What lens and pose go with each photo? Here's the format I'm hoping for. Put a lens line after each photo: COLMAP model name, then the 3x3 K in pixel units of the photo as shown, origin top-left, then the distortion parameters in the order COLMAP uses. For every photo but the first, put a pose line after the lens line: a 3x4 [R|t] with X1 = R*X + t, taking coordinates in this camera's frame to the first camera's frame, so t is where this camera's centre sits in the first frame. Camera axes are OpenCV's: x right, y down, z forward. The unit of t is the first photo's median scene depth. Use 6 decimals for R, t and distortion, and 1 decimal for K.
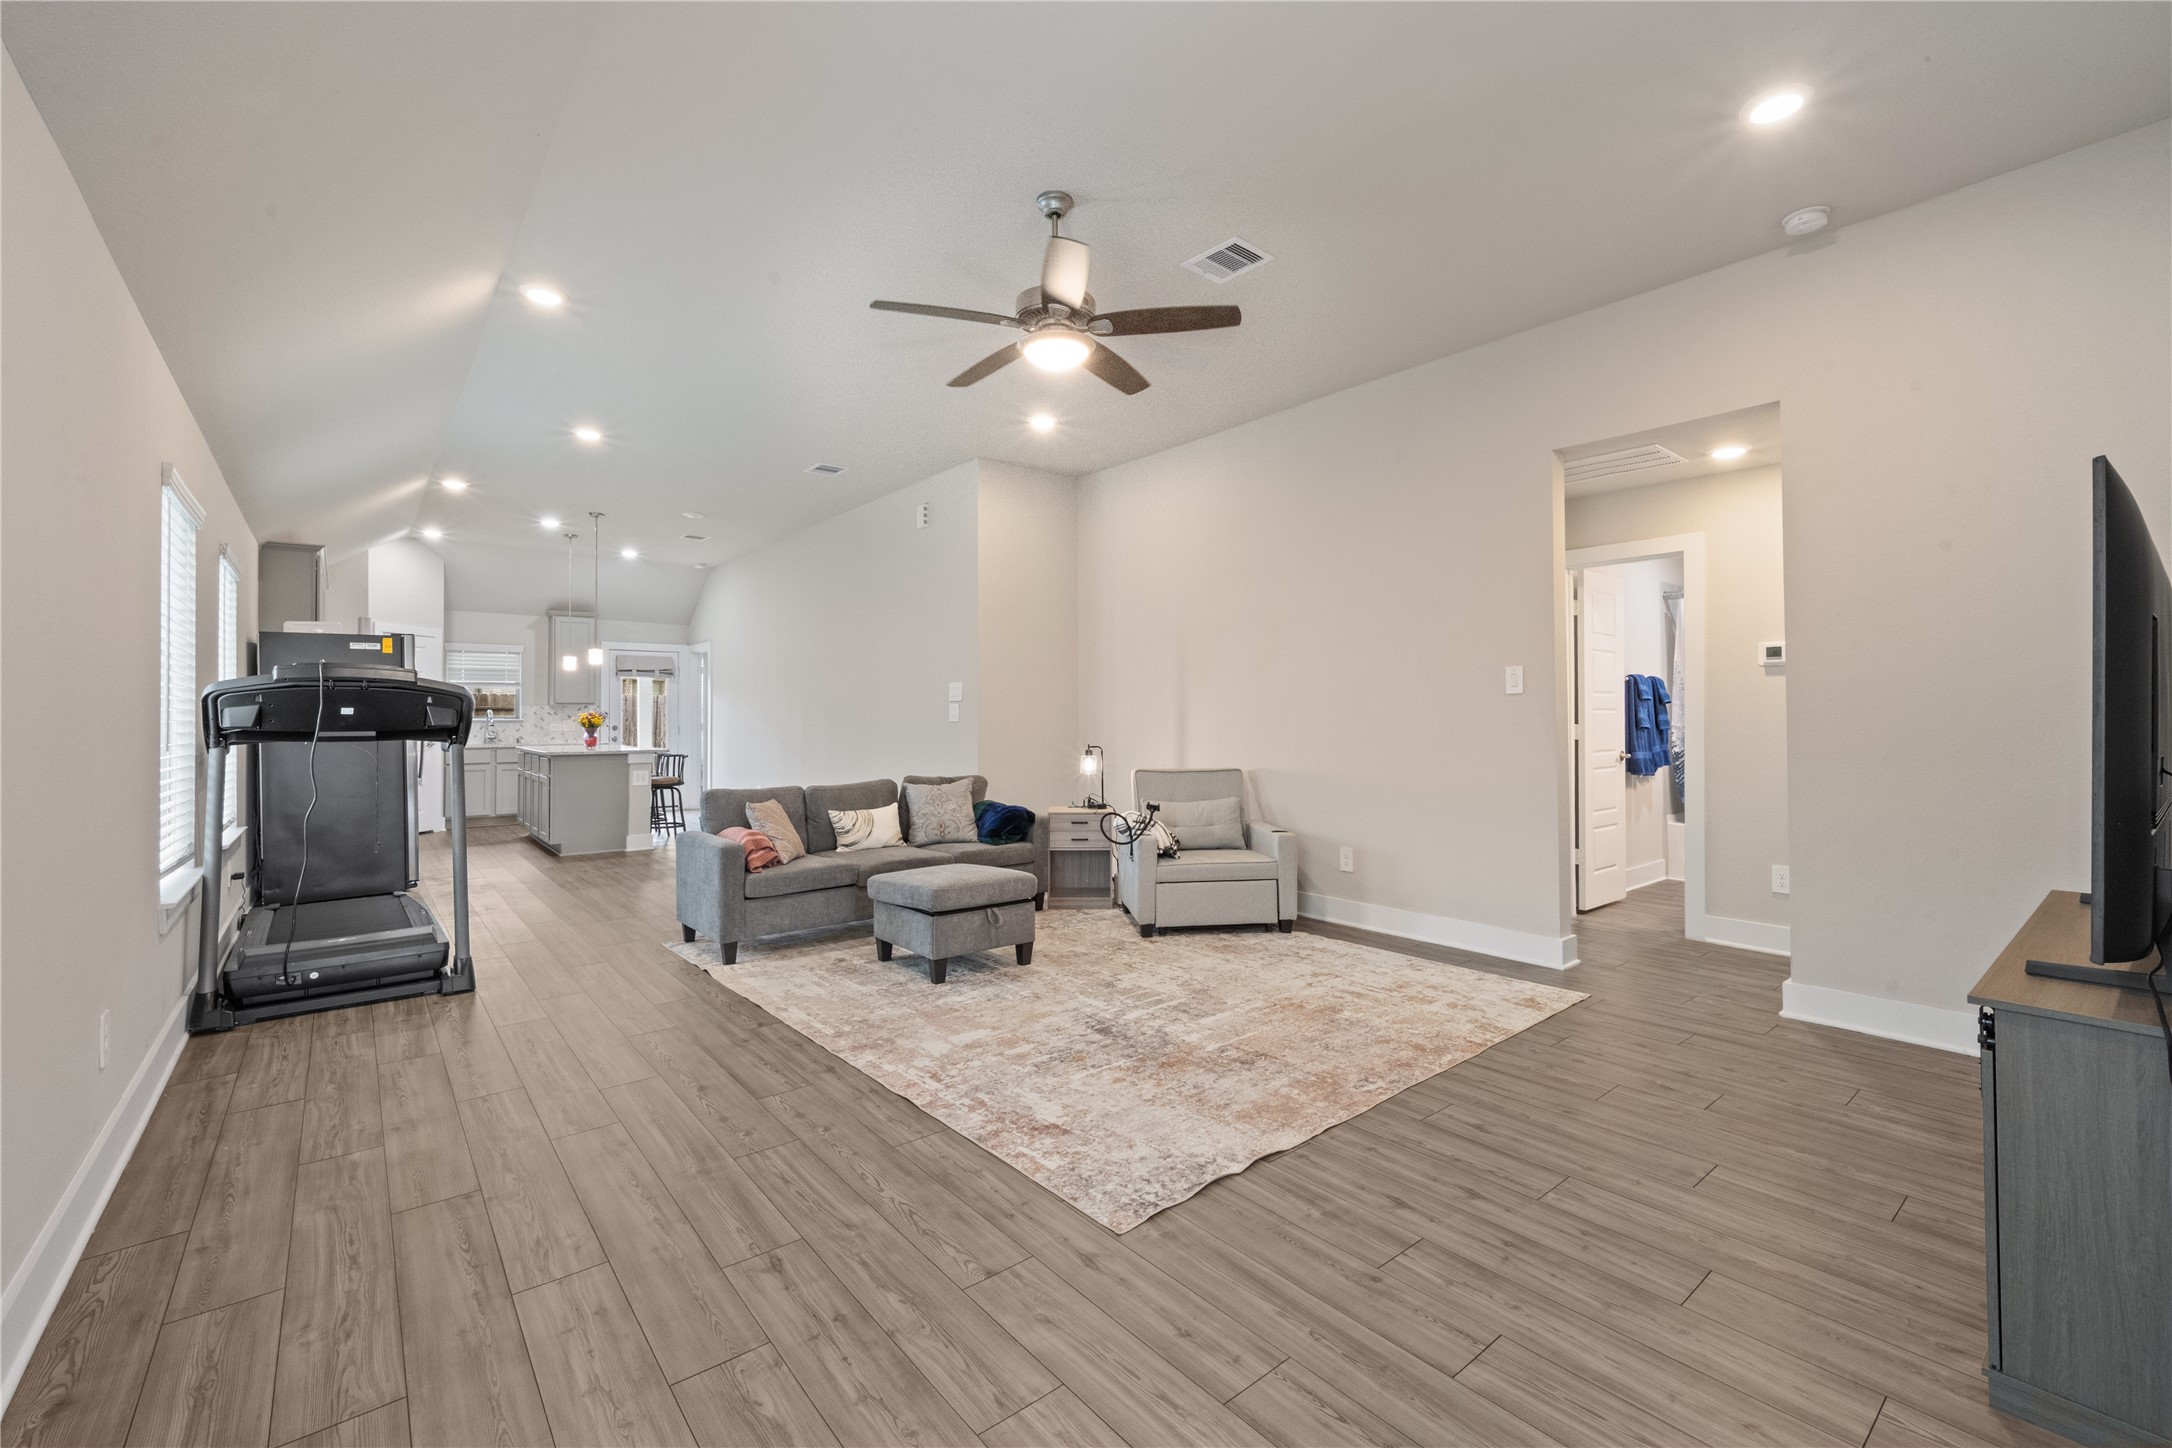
lens RADIAL K [[904.5, 0, 1078.3], [0, 904.5, 713.1], [0, 0, 1]] dist [0.002284, 0.000460]
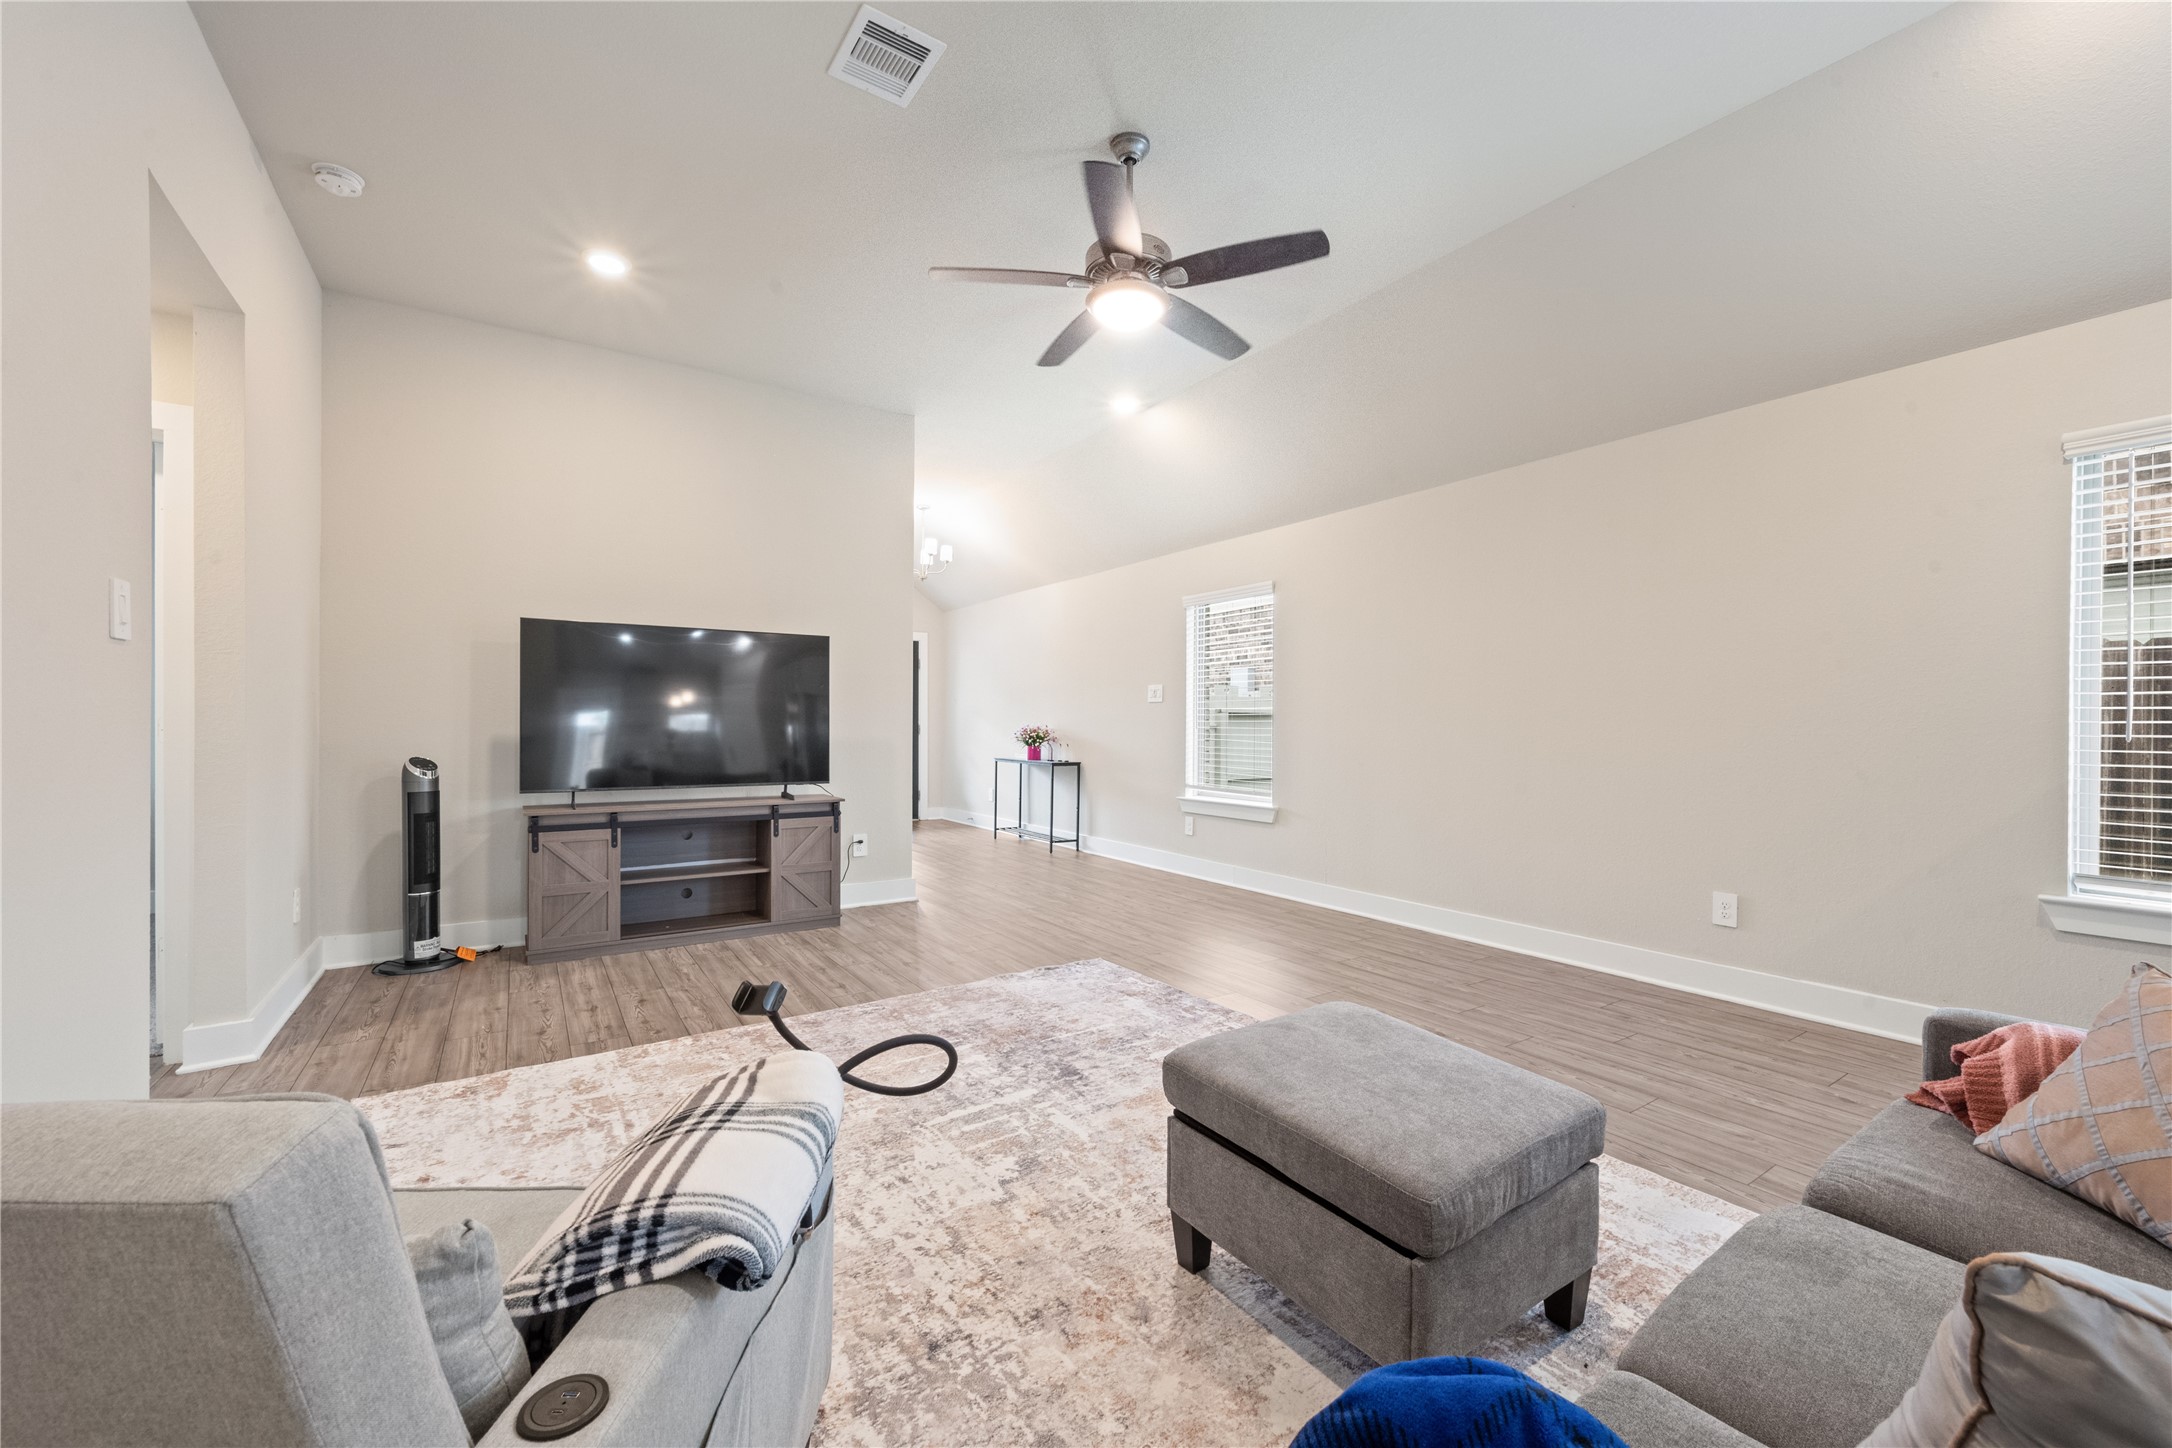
lens RADIAL K [[860.1, 0, 1096.9], [0, 860.1, 726.9], [0, 0, 1]] dist [0.001435, 0.000093]
pose [[-0.997355, -0.001090, 0.072671, -0.058699], [-0.001340, 0.999993, -0.003397, 0.031697], [-0.072667, -0.003485, -0.997350, 1.886867]]
